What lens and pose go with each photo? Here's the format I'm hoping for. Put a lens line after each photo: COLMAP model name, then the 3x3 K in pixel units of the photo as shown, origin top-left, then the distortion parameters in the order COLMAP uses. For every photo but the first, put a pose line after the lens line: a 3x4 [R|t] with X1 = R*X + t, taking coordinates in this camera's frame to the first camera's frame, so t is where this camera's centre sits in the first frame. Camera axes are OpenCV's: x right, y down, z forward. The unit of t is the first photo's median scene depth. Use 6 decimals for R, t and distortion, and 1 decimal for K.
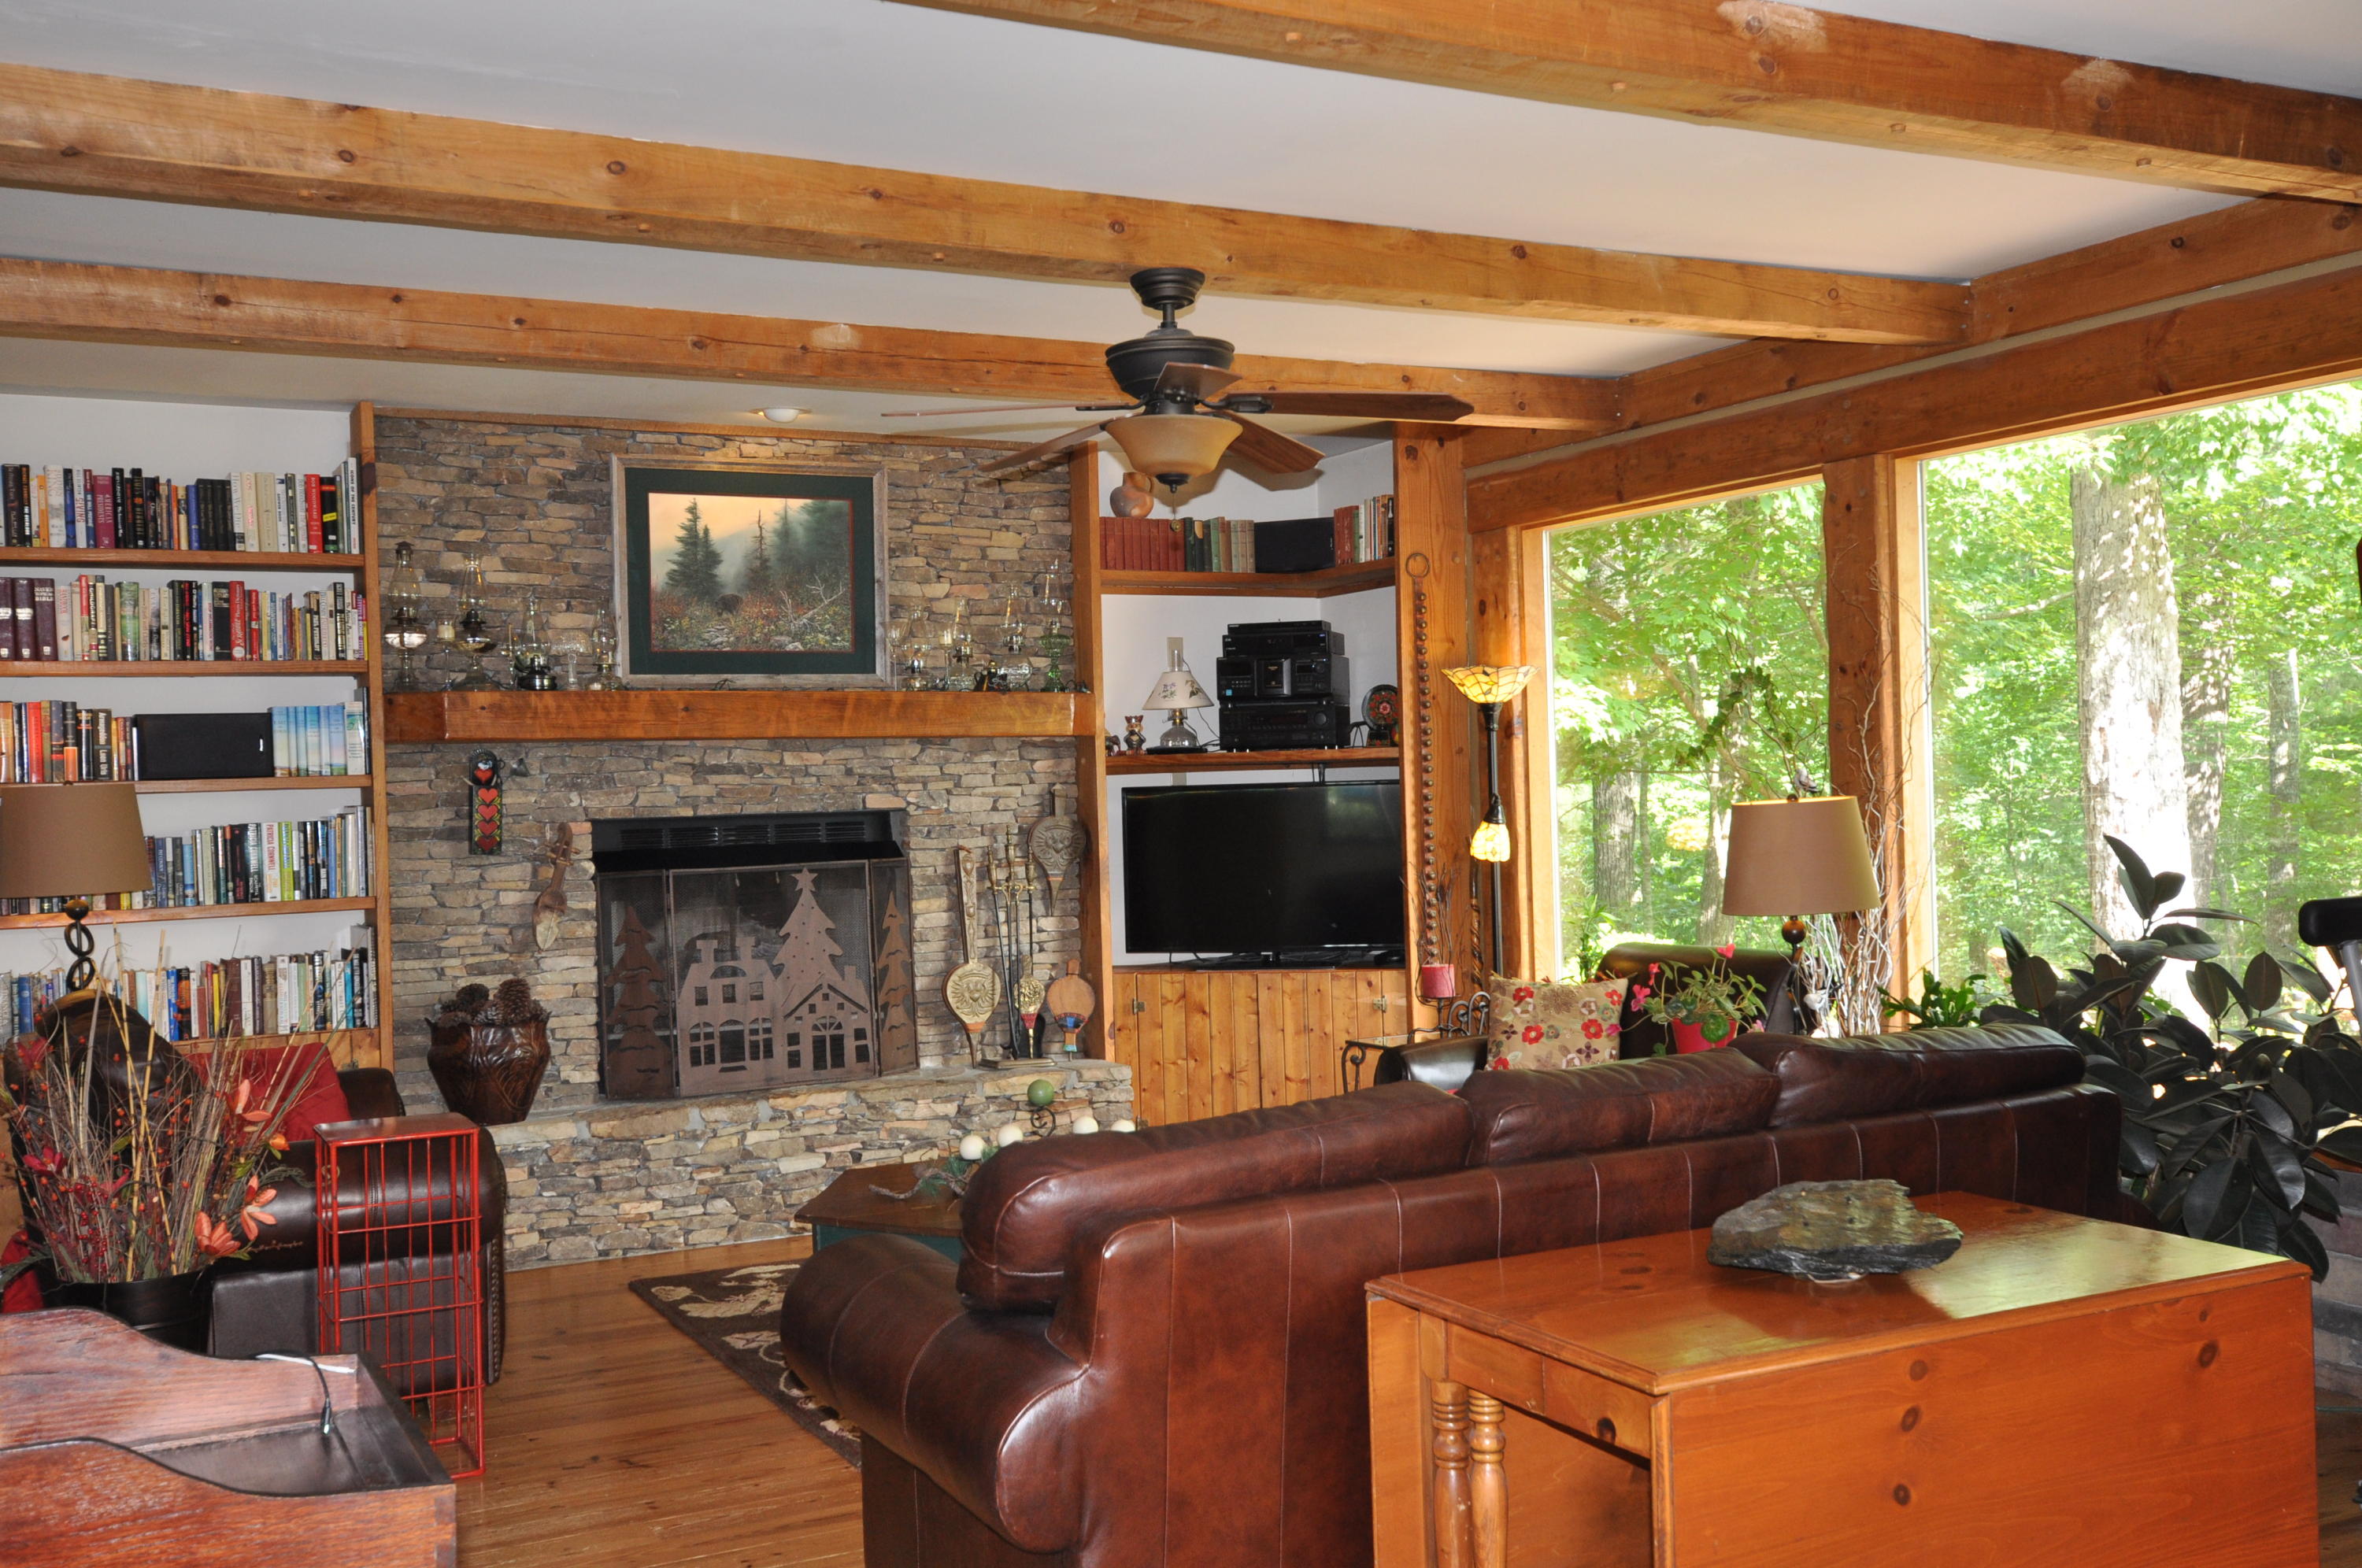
lens RADIAL K [[2230.4, 0, 1189.7], [0, 2230.4, 812.2], [0, 0, 1]] dist [0.028146, 0.007356]
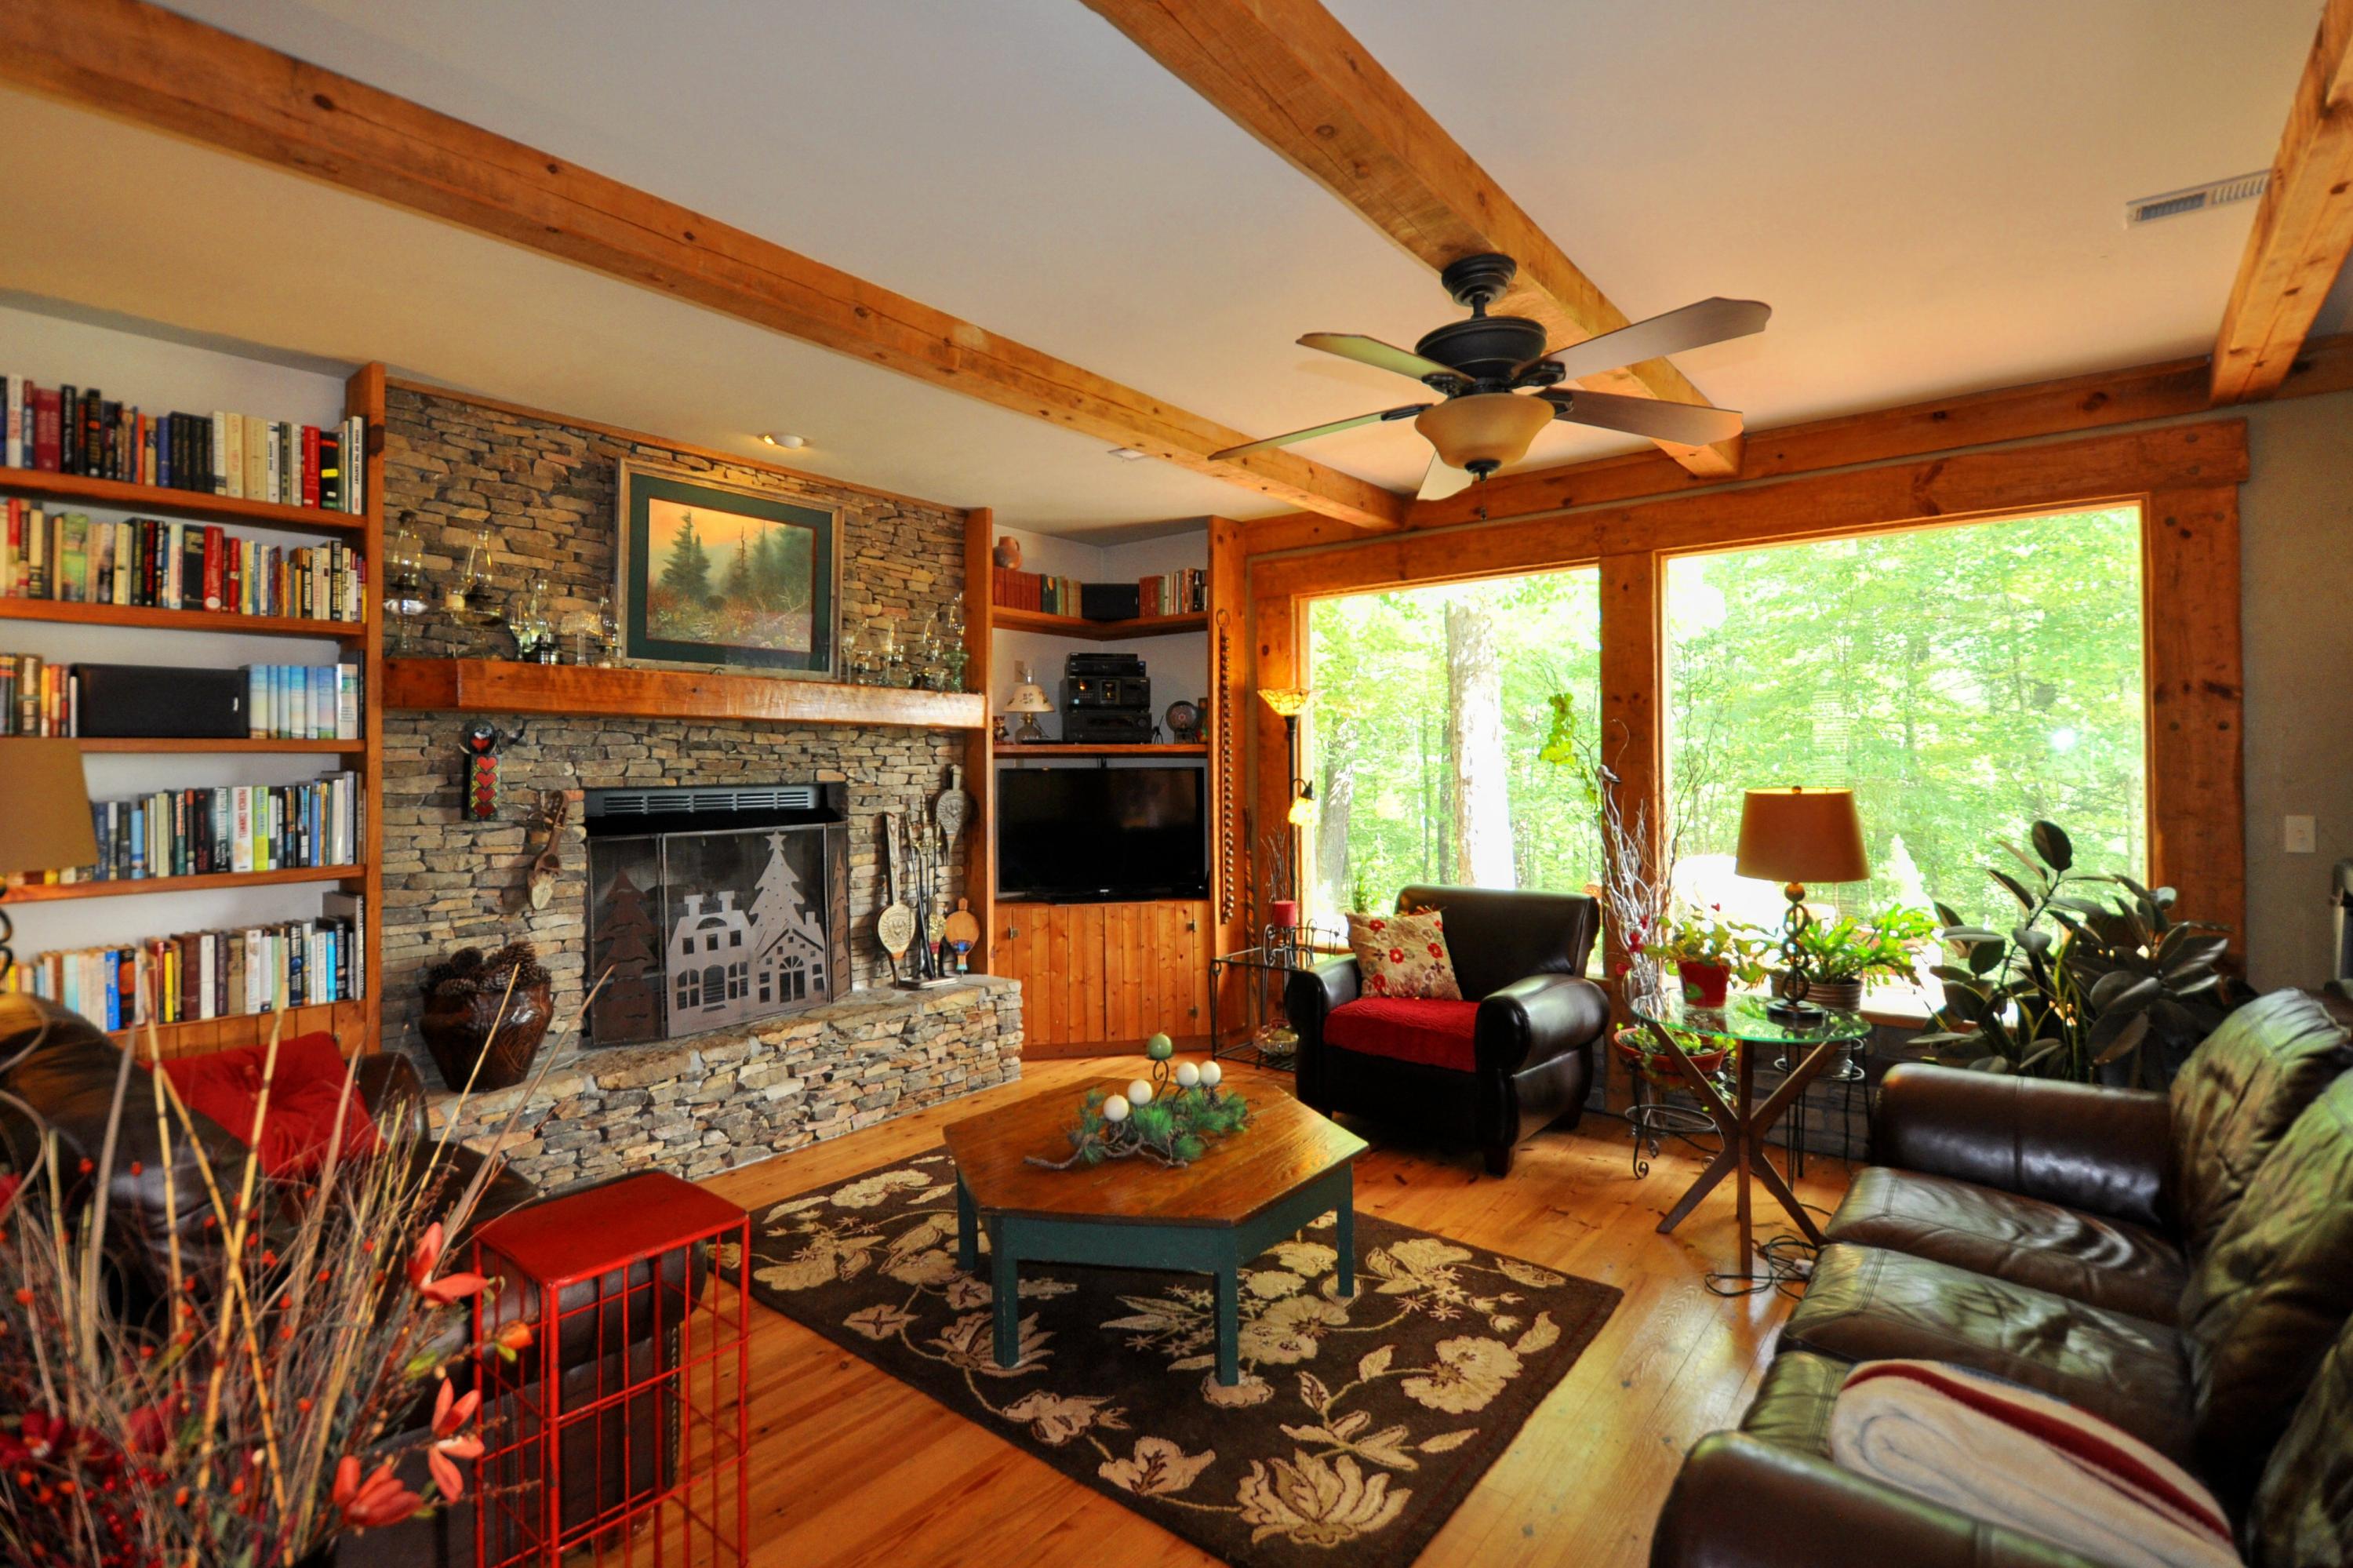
lens RADIAL K [[1094.7, 0, 1168.8], [0, 1094.7, 751.0], [0, 0, 1]] dist [0.024949, -0.029777]
pose [[0.918071, 0.027383, 0.395469, -0.221578], [-0.015061, 0.999301, -0.034228, -0.000619], [-0.396129, 0.025467, 0.917841, 0.398505]]
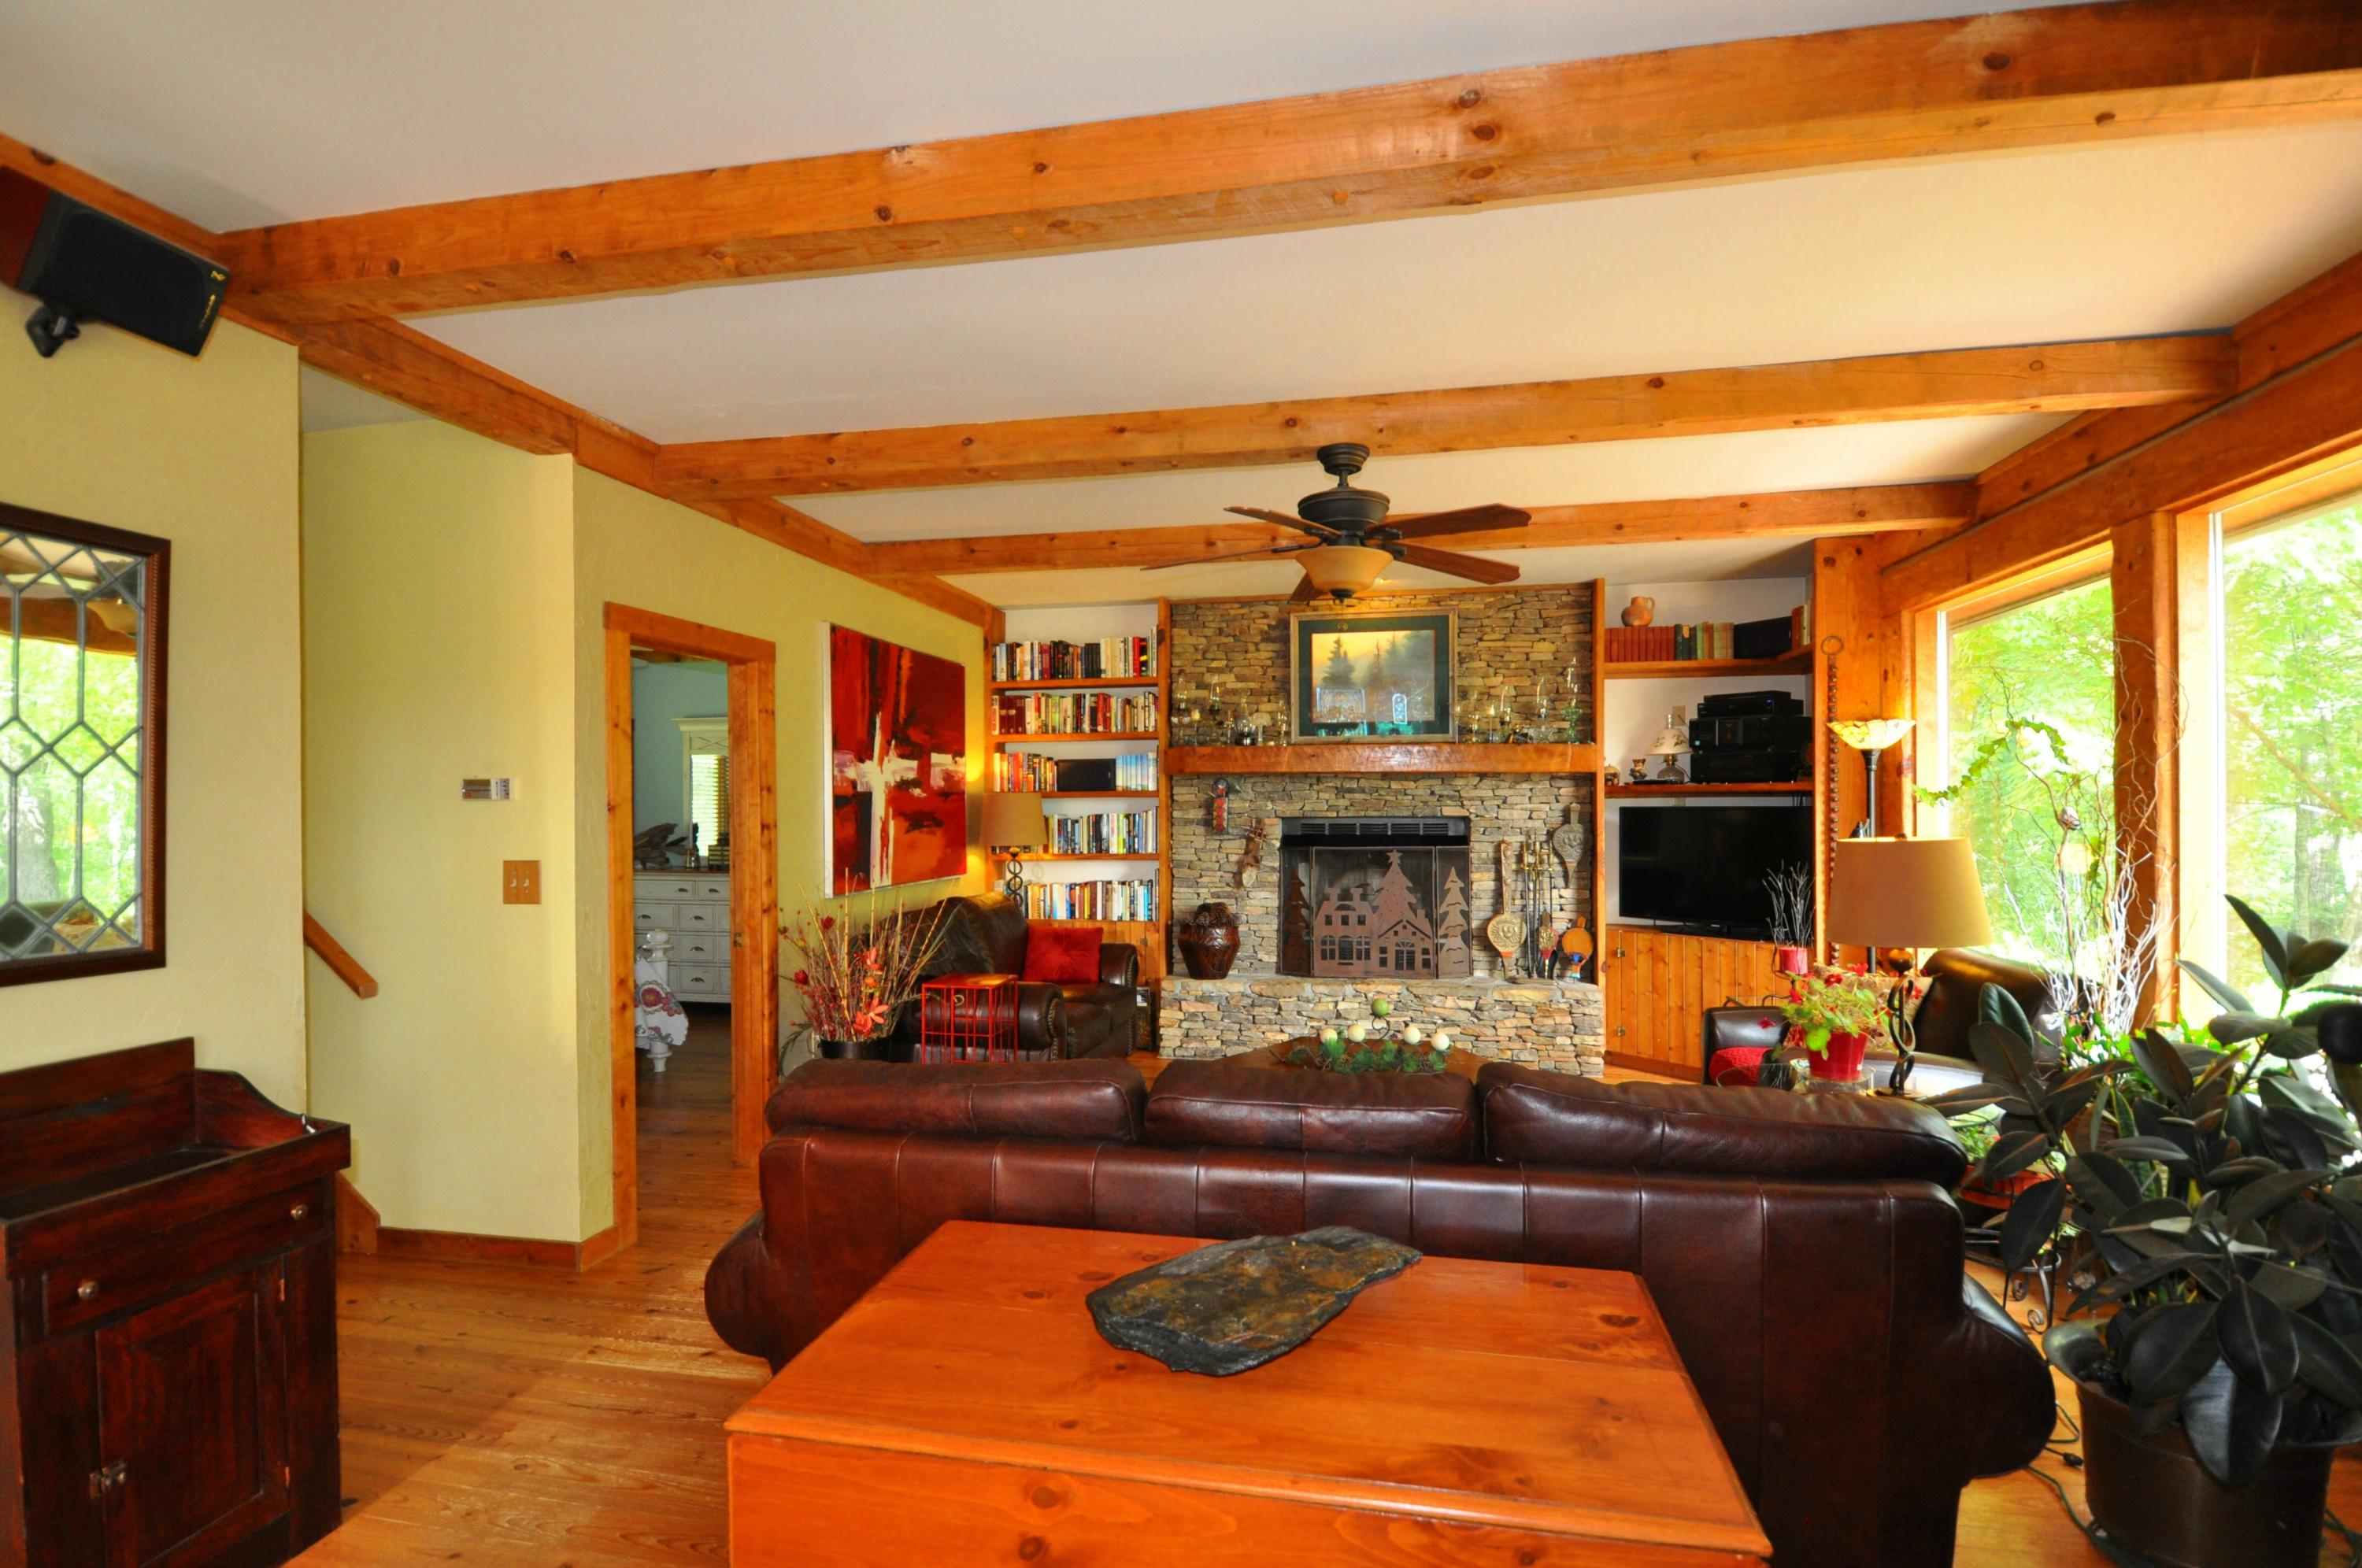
lens RADIAL K [[1107.3, 0, 1181.5], [0, 1107.3, 805.5], [0, 0, 1]] dist [0.030062, -0.034932]
pose [[0.774857, 0.025781, -0.631611, 0.241101], [-0.026126, 0.999620, 0.008751, -0.012014], [0.631596, 0.009721, 0.775236, 0.258653]]
